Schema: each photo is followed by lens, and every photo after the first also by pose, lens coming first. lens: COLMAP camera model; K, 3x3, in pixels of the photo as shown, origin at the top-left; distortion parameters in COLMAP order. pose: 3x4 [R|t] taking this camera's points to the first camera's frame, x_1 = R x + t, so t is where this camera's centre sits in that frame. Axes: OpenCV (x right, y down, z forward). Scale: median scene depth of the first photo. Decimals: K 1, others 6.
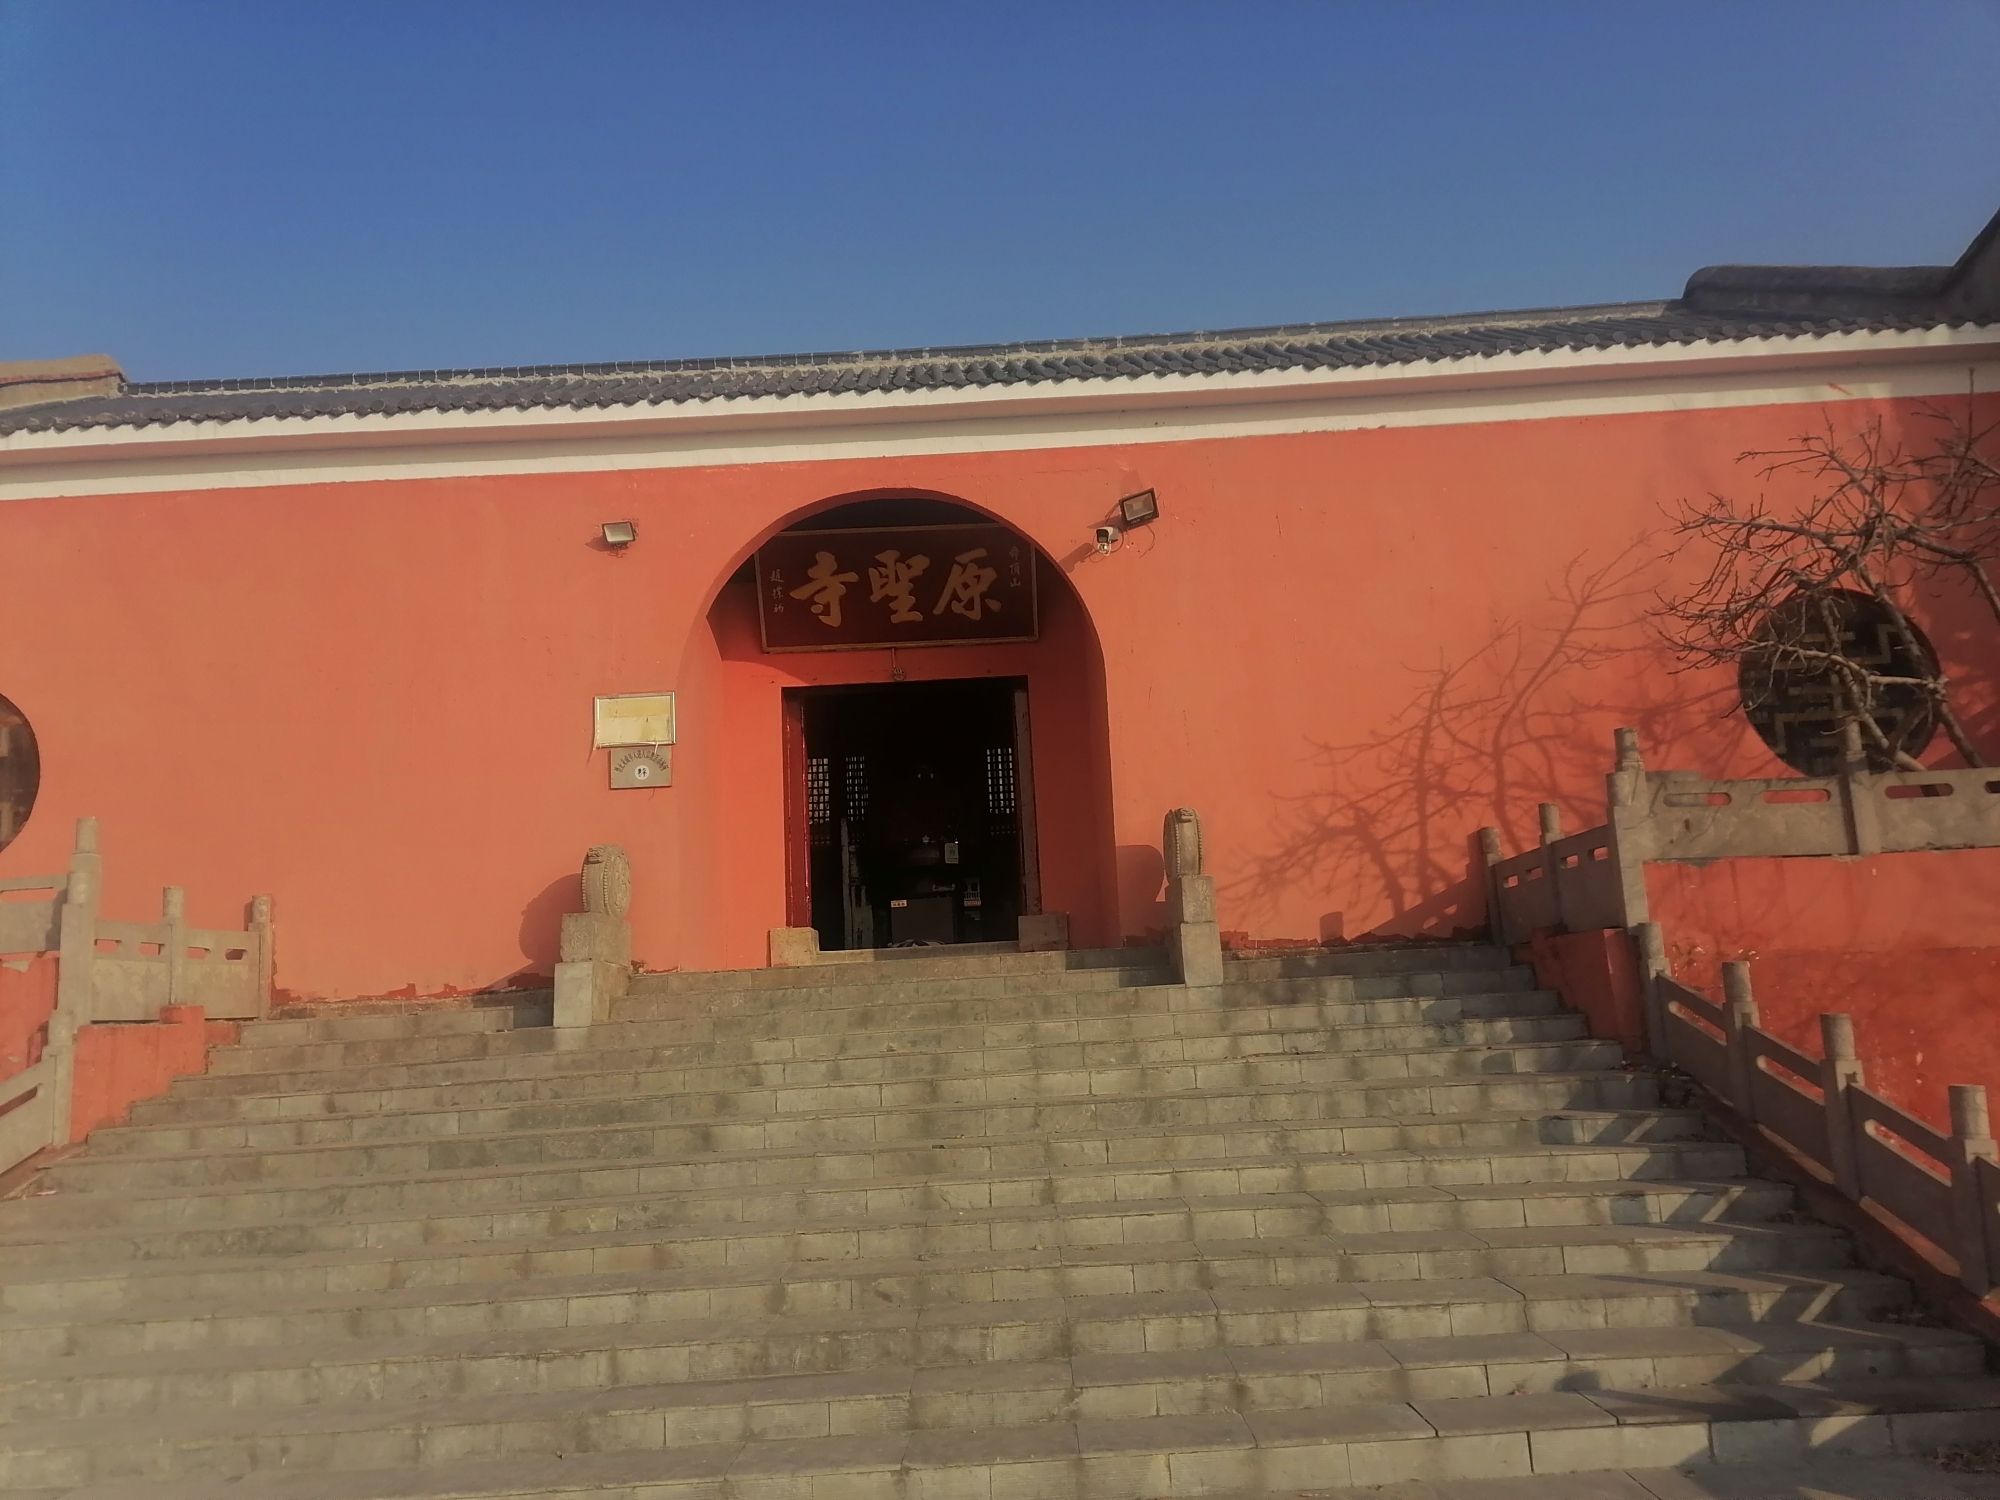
lens RADIAL K [[1572.2, 0, 993.0], [0, 1572.2, 754.8], [0, 0, 1]] dist [0.141093, -0.268197]
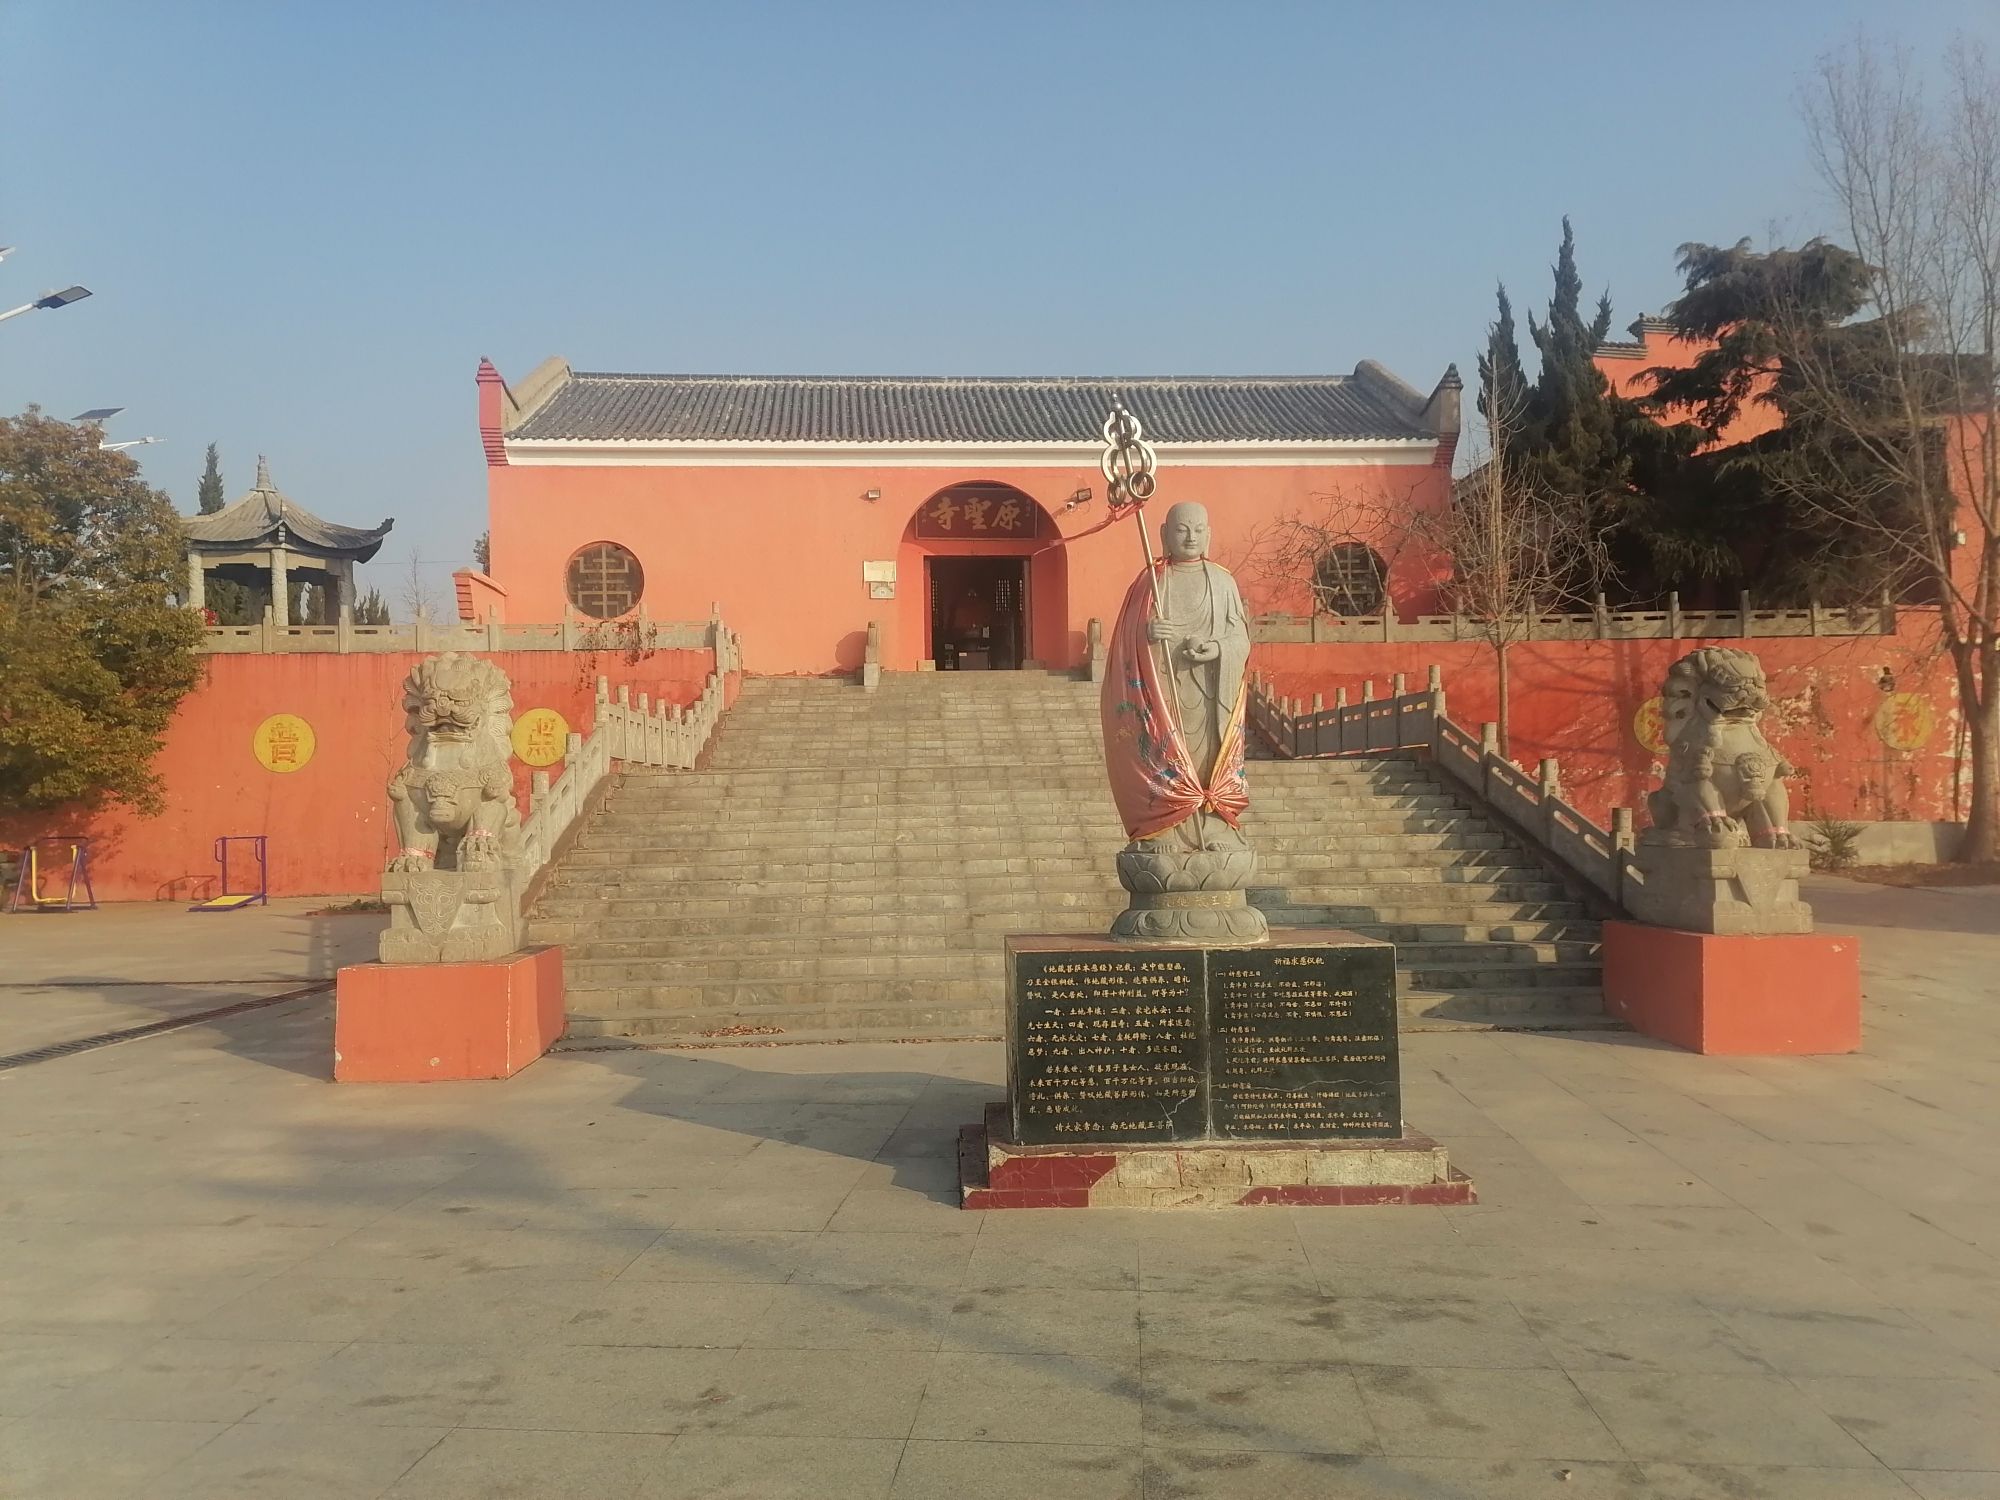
lens RADIAL K [[1571.3, 0, 1000.0], [0, 1571.3, 750.0], [0, 0, 1]] dist [0.093270, -0.003321]
pose [[0.996976, 0.042085, 0.065325, -0.186923], [-0.049955, 0.991030, 0.123950, -0.059997], [-0.059523, -0.126838, 0.990136, -1.513986]]
